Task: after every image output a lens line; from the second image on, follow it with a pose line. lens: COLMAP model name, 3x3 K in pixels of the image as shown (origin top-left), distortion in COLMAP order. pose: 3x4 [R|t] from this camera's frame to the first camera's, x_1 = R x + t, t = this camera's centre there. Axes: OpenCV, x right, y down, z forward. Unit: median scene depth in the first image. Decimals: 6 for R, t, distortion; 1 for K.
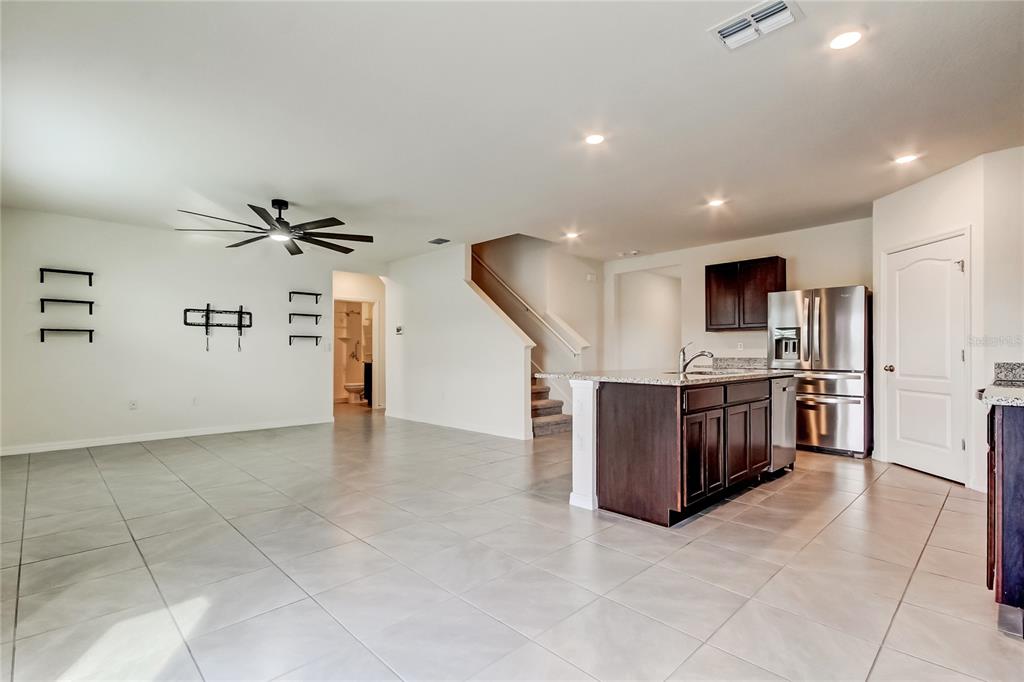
lens RADIAL K [[483.1, 0, 504.9], [0, 483.1, 346.1], [0, 0, 1]] dist [0.015656, -0.002392]
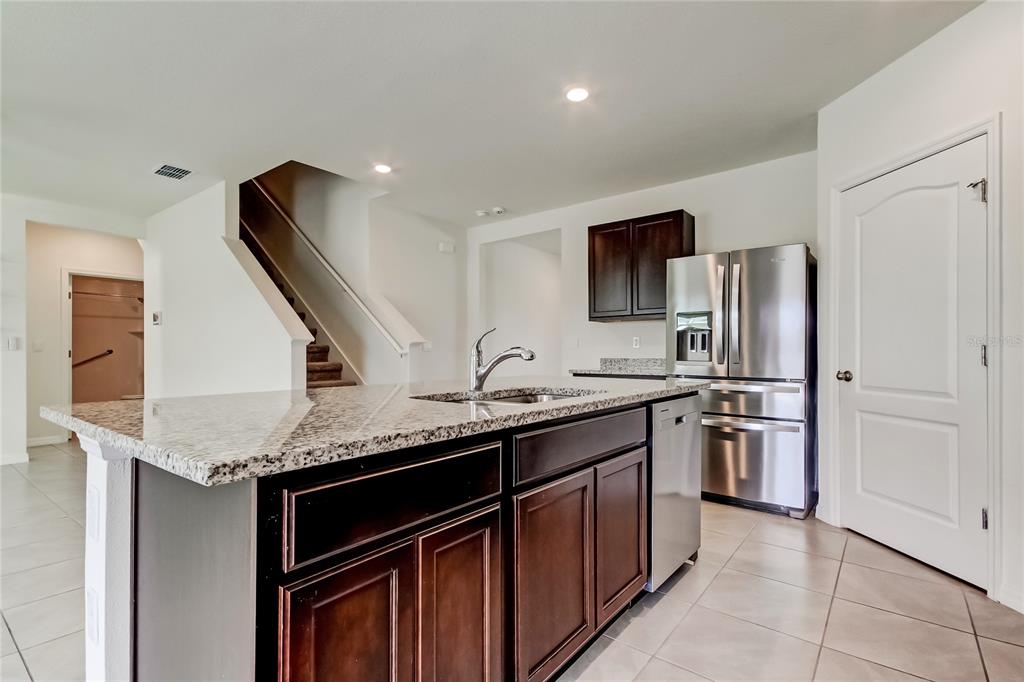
lens RADIAL K [[483.1, 0, 509.4], [0, 483.1, 348.4], [0, 0, 1]] dist [0.015656, -0.002392]
pose [[0.990430, 0.000243, 0.138018, 0.226006], [-0.000984, 0.999985, 0.005298, 0.006259], [-0.138014, -0.005383, 0.990416, 0.356684]]
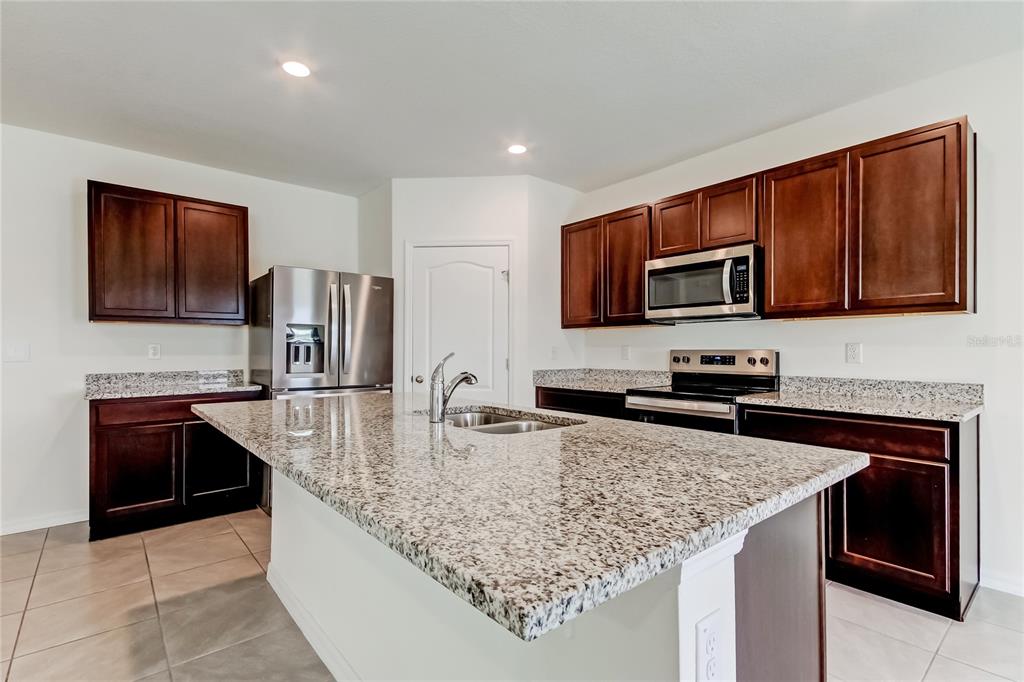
lens RADIAL K [[483.1, 0, 515.1], [0, 483.1, 349.2], [0, 0, 1]] dist [0.015656, -0.002392]
pose [[0.061580, 0.002552, 0.998099, -0.047555], [-0.012348, 0.999922, -0.001795, -0.006858], [-0.998026, -0.012214, 0.061607, 0.617341]]
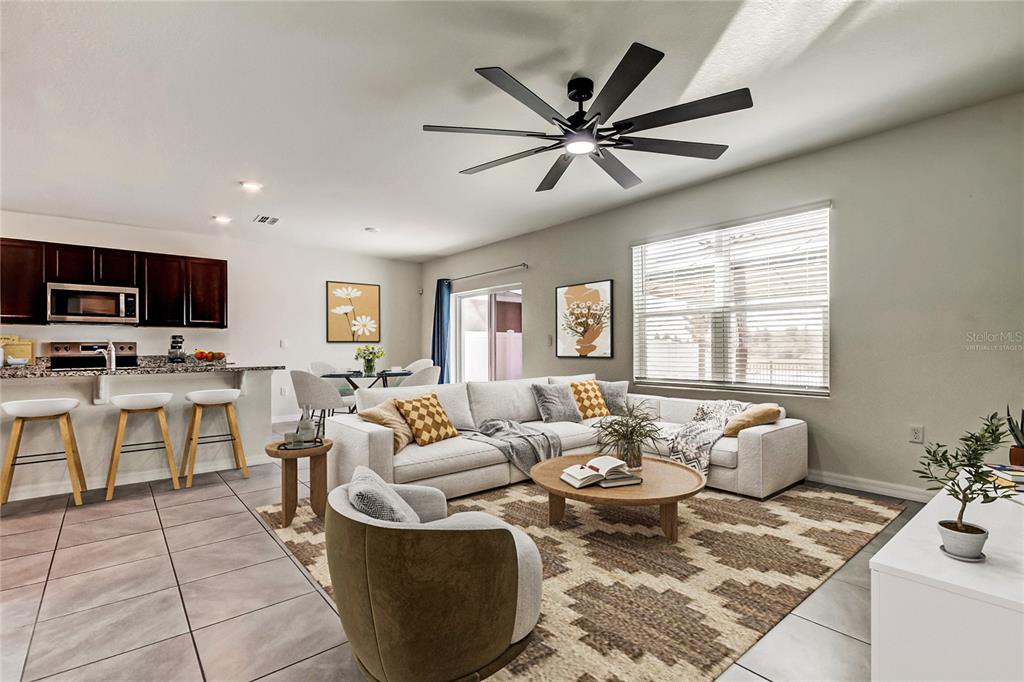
lens RADIAL K [[483.1, 0, 512.4], [0, 483.1, 347.1], [0, 0, 1]] dist [0.015656, -0.002392]
pose [[-0.997142, 0.001252, 0.075541, -0.362923], [0.000513, 0.999952, -0.009802, 0.010683], [-0.075549, -0.009736, -0.997095, 1.324486]]
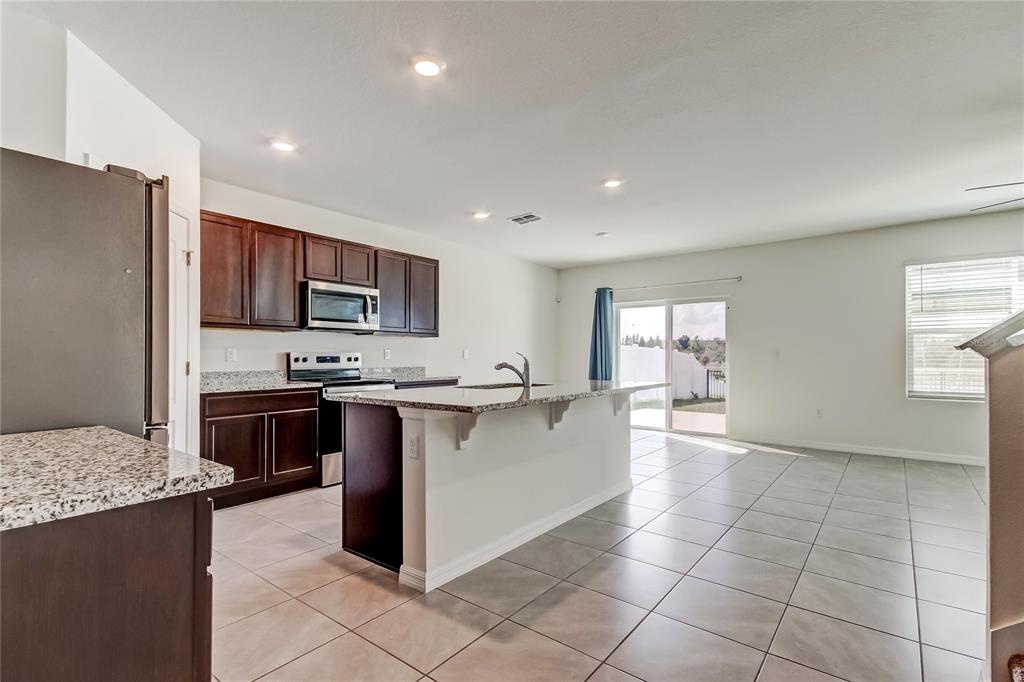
lens RADIAL K [[483.1, 0, 519.9], [0, 483.1, 345.4], [0, 0, 1]] dist [0.015656, -0.002392]
pose [[-0.990116, -0.005146, -0.140154, 0.337524], [-0.001225, 0.999606, -0.028046, 0.000853], [0.140243, -0.027597, -0.989732, 1.259481]]
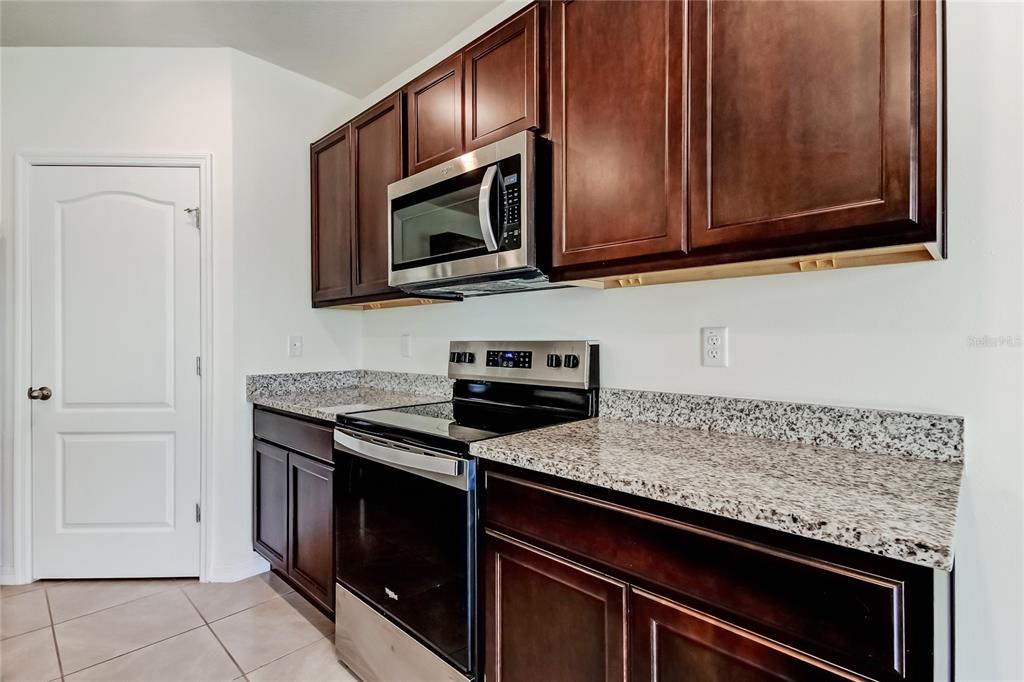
lens RADIAL K [[483.1, 0, 514.5], [0, 483.1, 341.1], [0, 0, 1]] dist [0.015656, -0.002392]
pose [[-0.034949, -0.001139, 0.999388, 0.213698], [-0.008435, 0.999964, 0.000845, -0.010333], [-0.999354, -0.008401, -0.034957, 0.420580]]
